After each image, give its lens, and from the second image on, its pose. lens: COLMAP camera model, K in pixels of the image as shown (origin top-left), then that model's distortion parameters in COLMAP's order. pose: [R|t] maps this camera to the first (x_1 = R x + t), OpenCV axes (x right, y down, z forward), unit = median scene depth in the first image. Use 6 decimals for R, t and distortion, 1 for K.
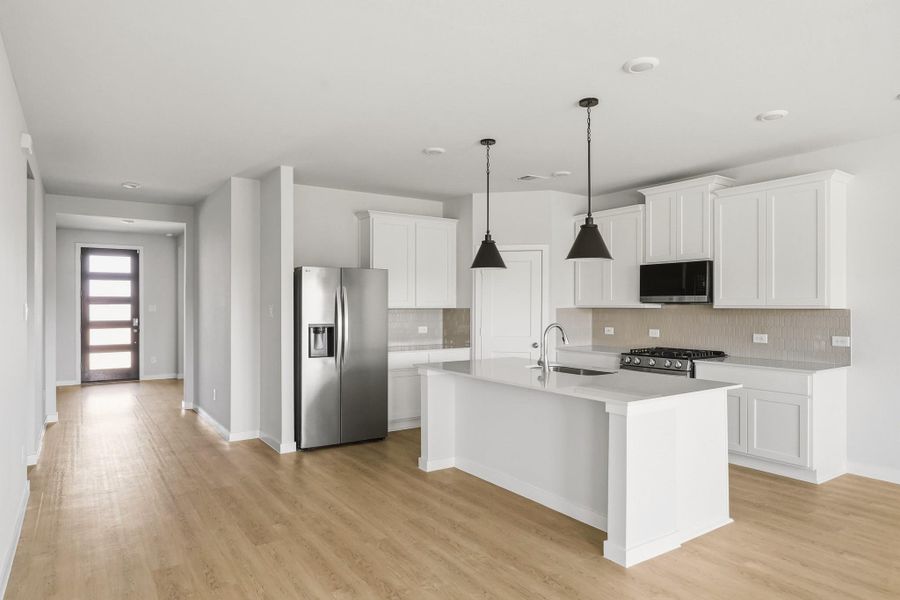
lens RADIAL K [[547.3, 0, 450.0], [0, 547.3, 300.0], [0, 0, 1]] dist [-0.007684, 0.000360]
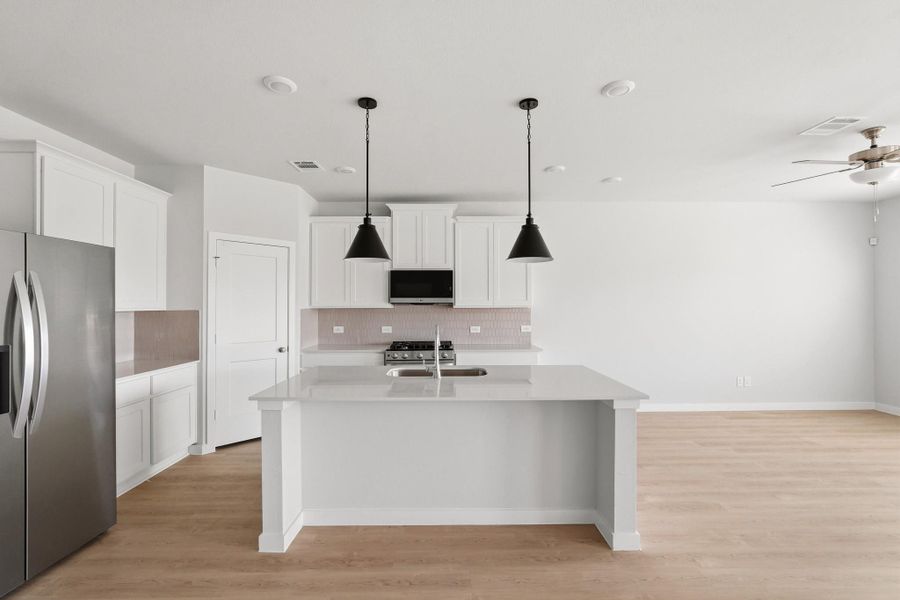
lens RADIAL K [[396.0, 0, 448.9], [0, 396.0, 303.2], [0, 0, 1]] dist [-0.008440, 0.001256]
pose [[0.553897, 0.002245, 0.832582, -0.292327], [-0.004301, 0.999991, 0.000165, 0.004007], [-0.832574, -0.003672, 0.553902, 0.487524]]
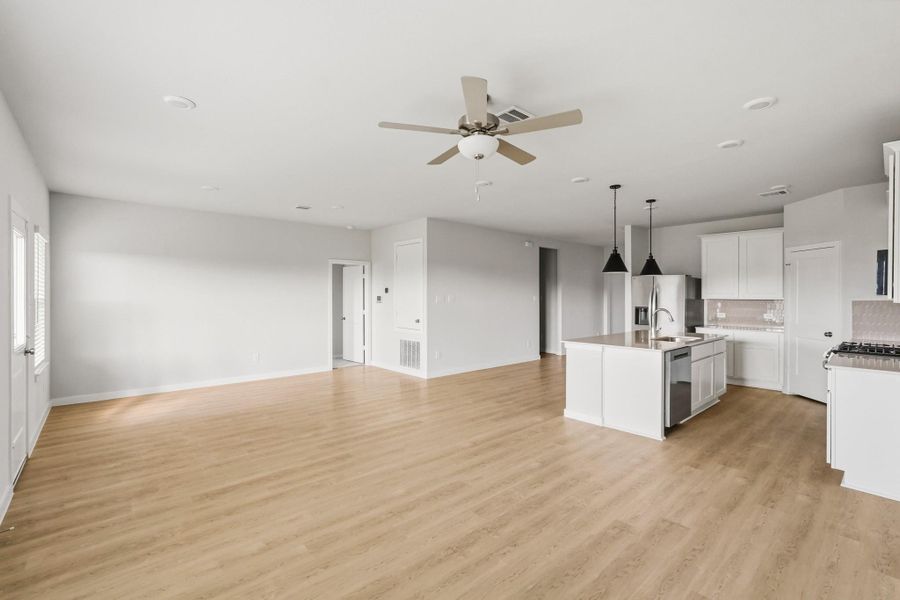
lens RADIAL K [[400.0, 0, 450.0], [0, 400.0, 300.0], [0, 0, 1]] dist [-0.026111, 0.014856]
pose [[0.128023, 0.010752, -0.991713, 1.020296], [0.007458, 0.999903, 0.011804, -0.000973], [0.991743, -0.008907, 0.127931, 0.188477]]
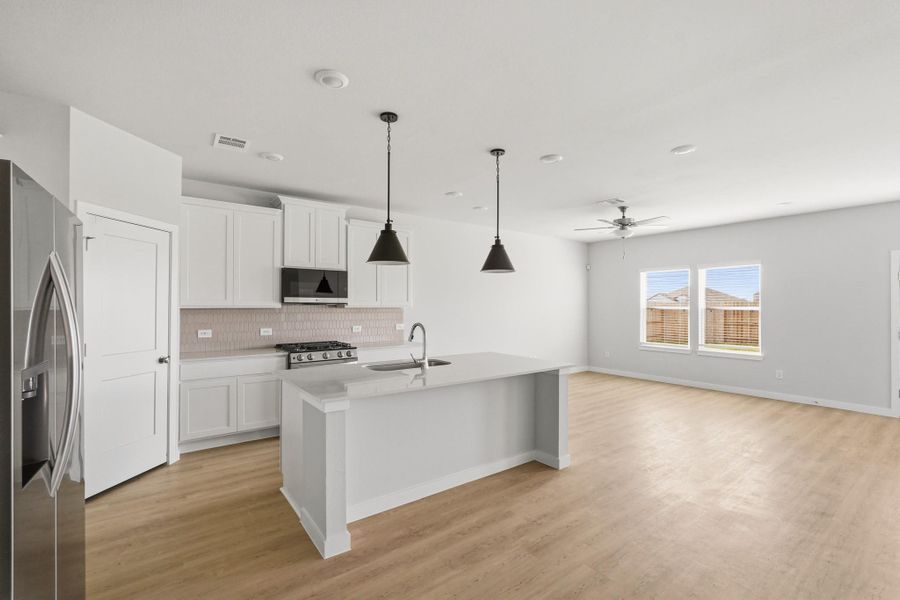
lens RADIAL K [[396.0, 0, 448.9], [0, 396.0, 303.2], [0, 0, 1]] dist [-0.008440, 0.001256]
pose [[-0.047049, 0.006782, 0.998870, -0.469850], [-0.010957, 0.999913, -0.007305, 0.008015], [-0.998832, -0.011289, -0.046971, 0.785825]]
